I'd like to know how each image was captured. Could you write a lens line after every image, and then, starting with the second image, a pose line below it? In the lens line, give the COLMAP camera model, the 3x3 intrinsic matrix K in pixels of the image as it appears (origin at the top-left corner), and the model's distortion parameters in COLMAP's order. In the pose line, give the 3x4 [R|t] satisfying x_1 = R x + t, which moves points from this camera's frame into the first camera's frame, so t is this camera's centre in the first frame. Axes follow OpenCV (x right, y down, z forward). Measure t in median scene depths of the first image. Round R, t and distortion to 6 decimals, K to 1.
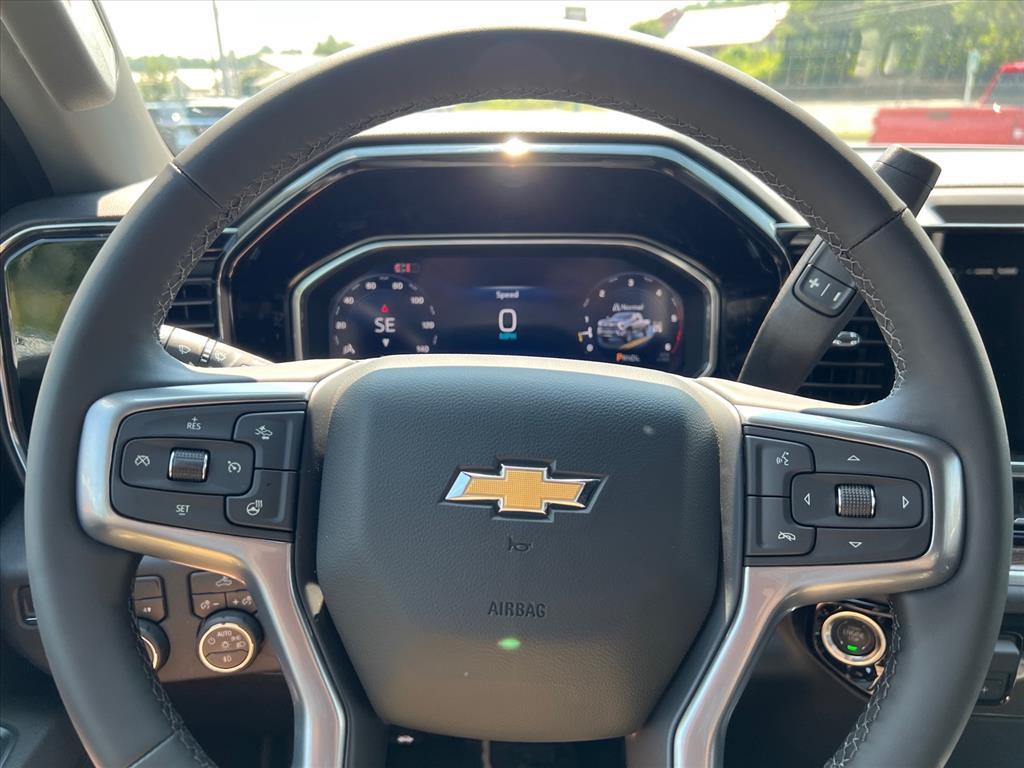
lens RADIAL K [[771.3, 0, 512.0], [0, 771.3, 384.0], [0, 0, 1]] dist [0.044457, -0.058439]
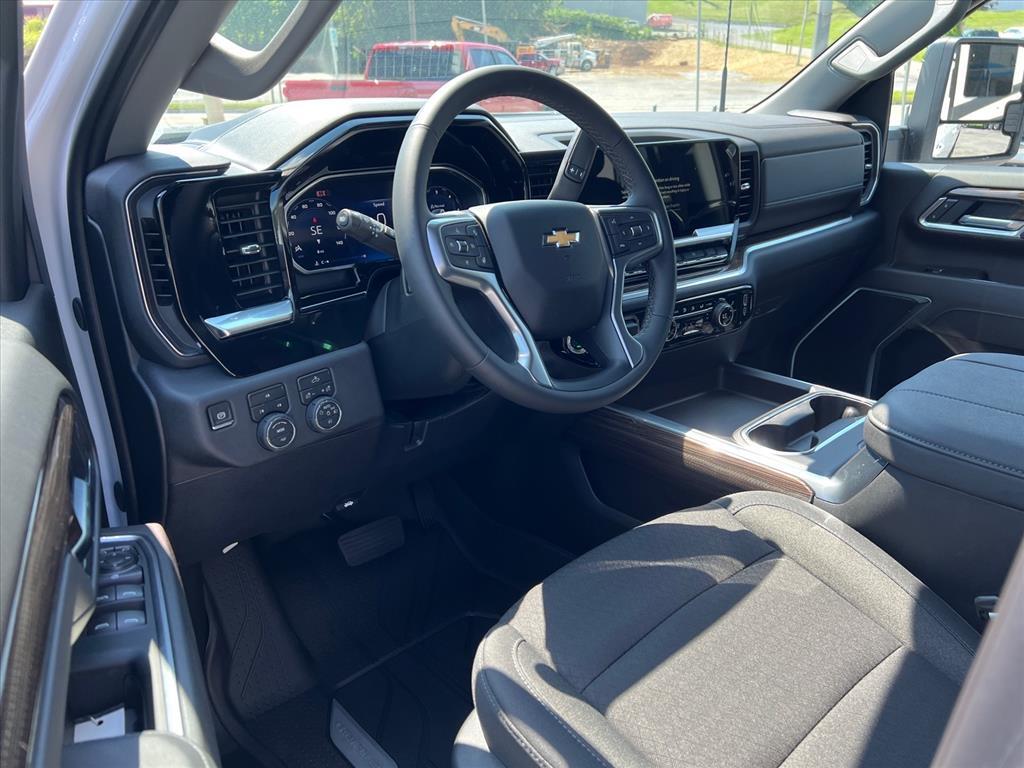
lens RADIAL K [[771.3, 0, 512.0], [0, 771.3, 384.0], [0, 0, 1]] dist [0.044457, -0.058439]
pose [[0.747793, -0.233463, 0.621531, -0.944222], [0.210819, 0.971185, 0.111156, 0.141926], [-0.629572, 0.047909, 0.775464, -0.495195]]
